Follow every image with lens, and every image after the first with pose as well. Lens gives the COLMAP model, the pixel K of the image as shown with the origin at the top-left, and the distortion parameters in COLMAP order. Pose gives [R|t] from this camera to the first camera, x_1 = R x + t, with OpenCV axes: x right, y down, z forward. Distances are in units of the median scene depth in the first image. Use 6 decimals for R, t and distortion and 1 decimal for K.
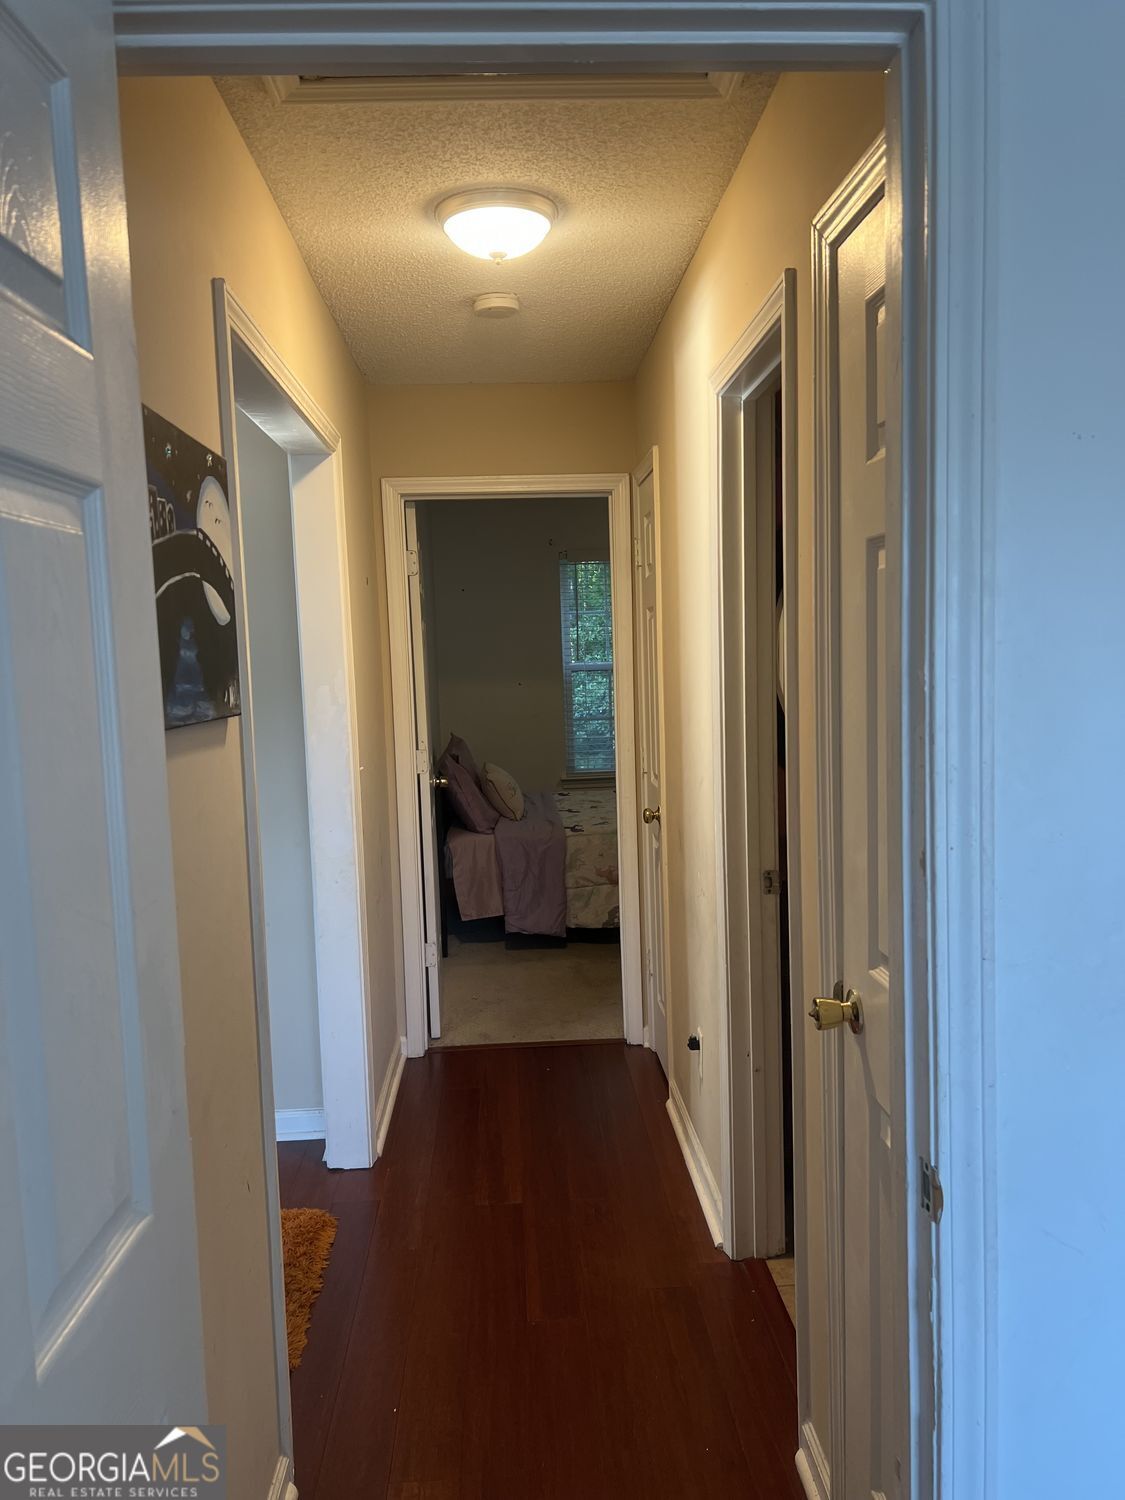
lens RADIAL K [[1121.9, 0, 562.8], [0, 1121.9, 750.8], [0, 0, 1]] dist [0.009897, -0.017362]
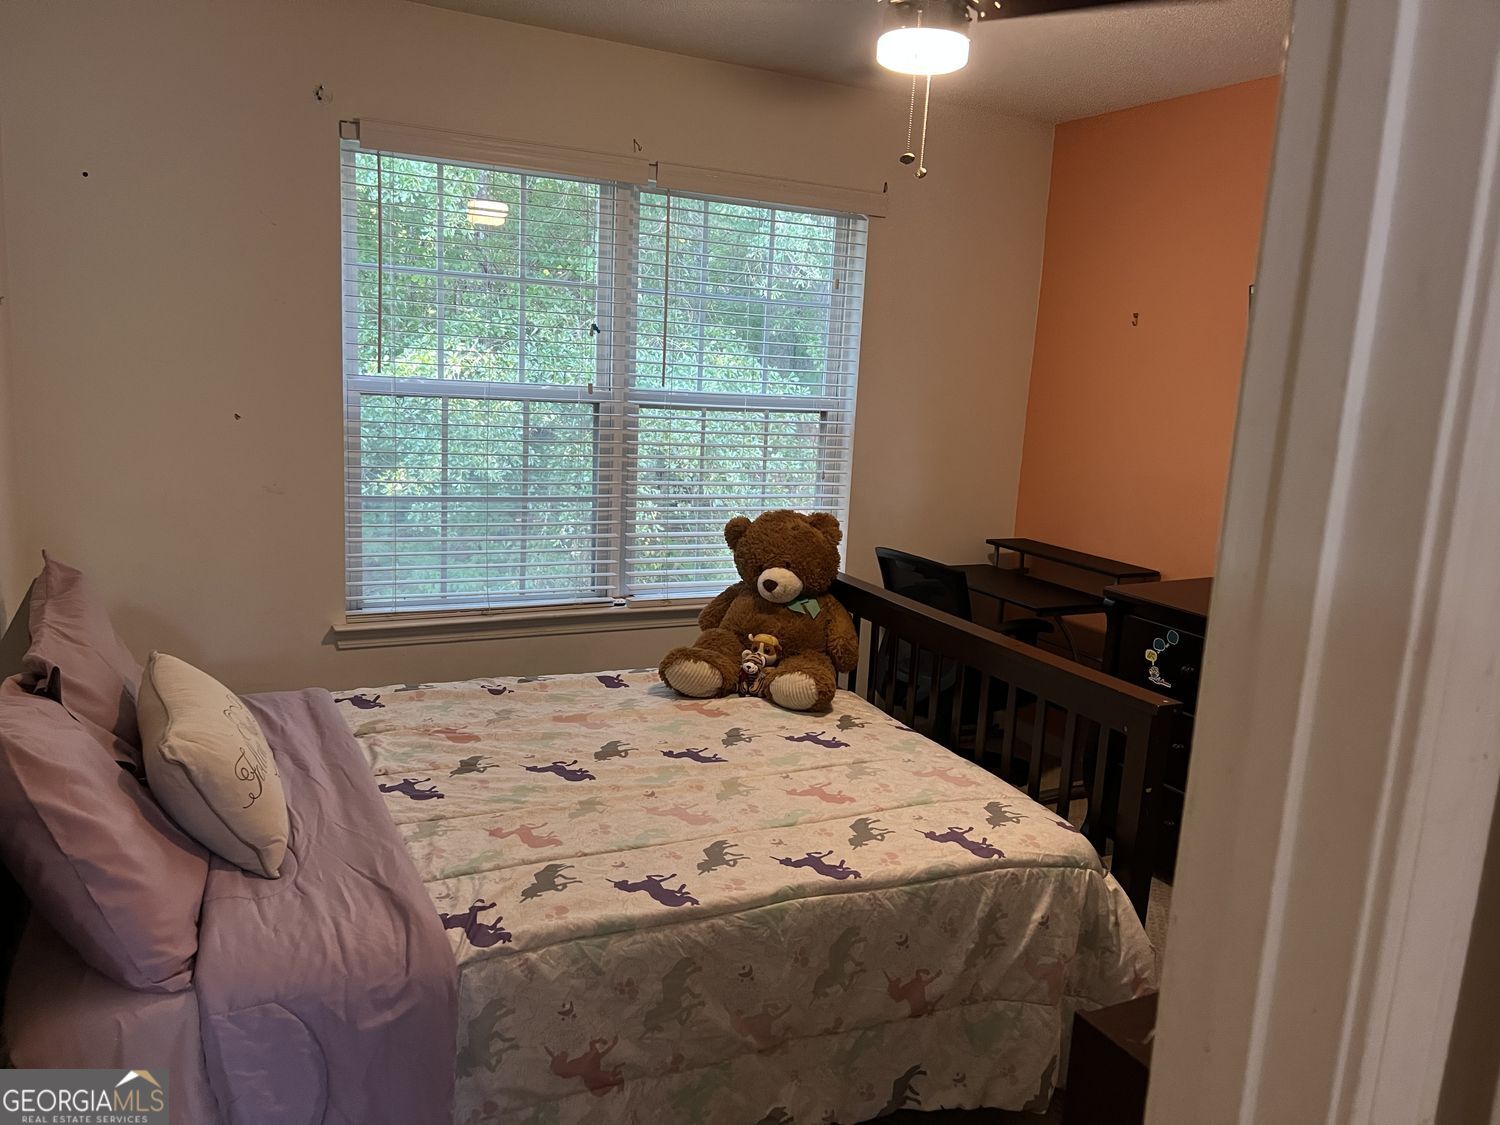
lens RADIAL K [[1121.9, 0, 747.6], [0, 1121.9, 560.7], [0, 0, 1]] dist [0.009897, -0.017362]
pose [[0.904852, 0.010904, 0.425586, -0.058090], [-0.051507, 0.995132, 0.084014, -0.066340], [-0.422599, -0.097941, 0.901009, 0.697361]]
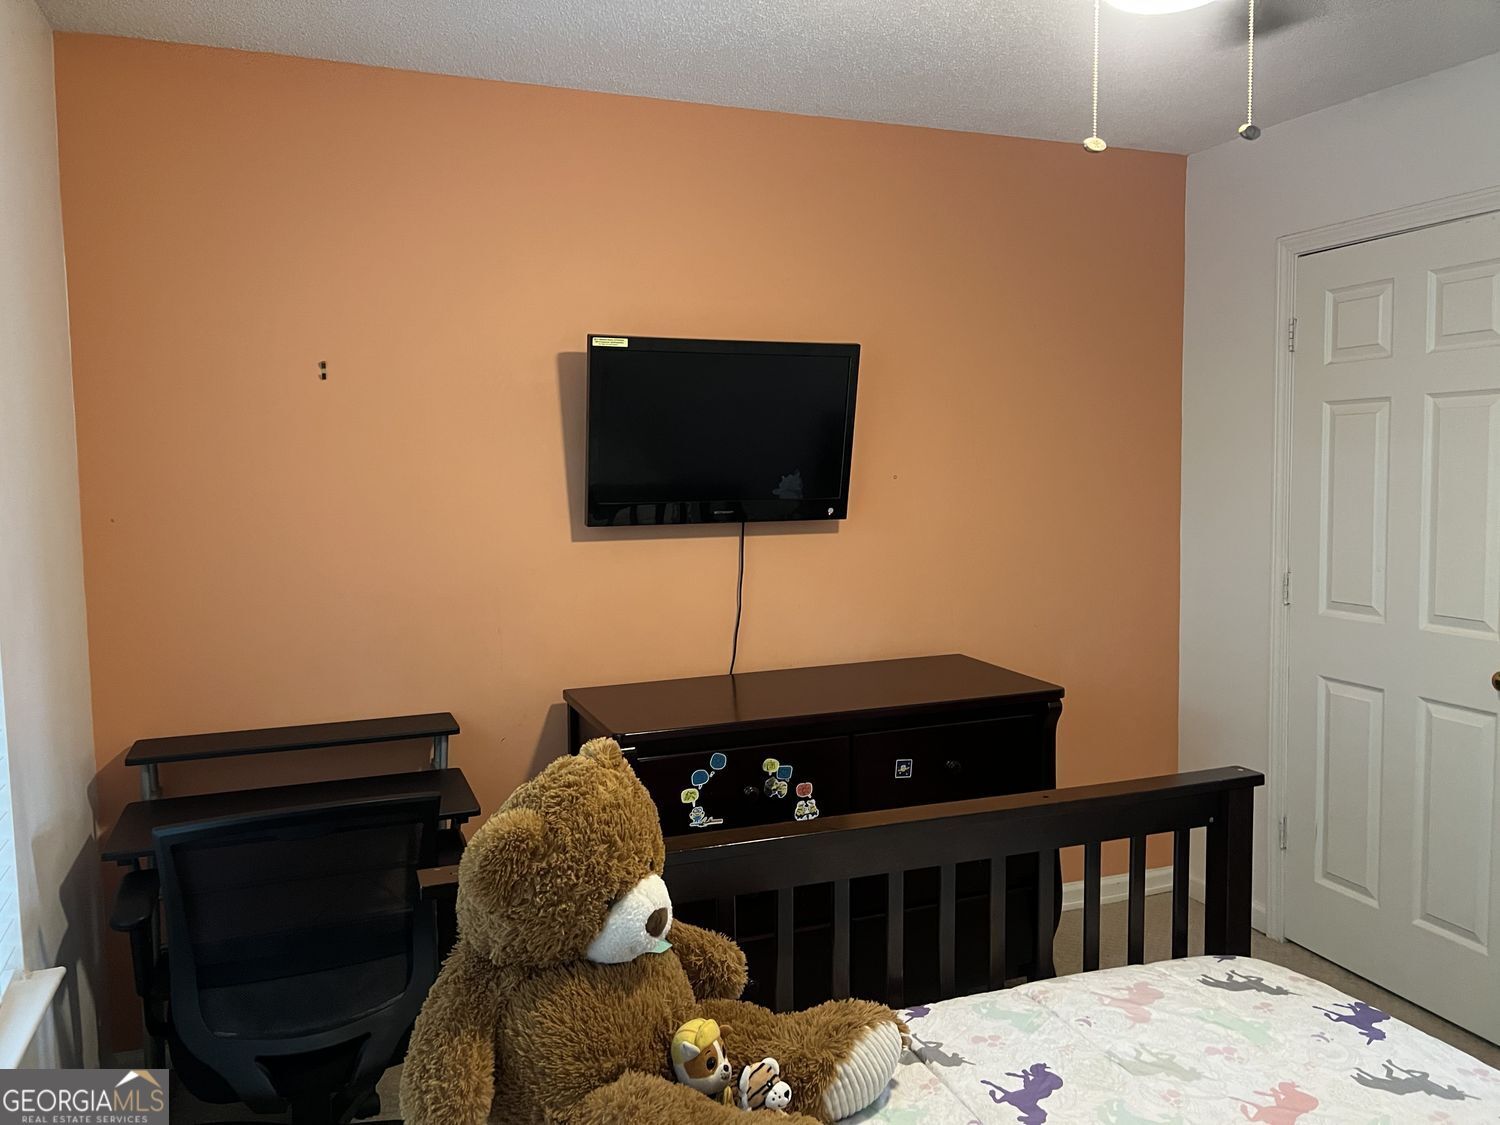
lens RADIAL K [[1121.9, 0, 750.2], [0, 1121.9, 560.4], [0, 0, 1]] dist [0.009897, -0.017362]
pose [[-0.323364, -0.037820, 0.945518, -0.055951], [0.109899, 0.990938, 0.077222, -0.102983], [-0.939871, 0.128882, -0.316278, 1.189900]]
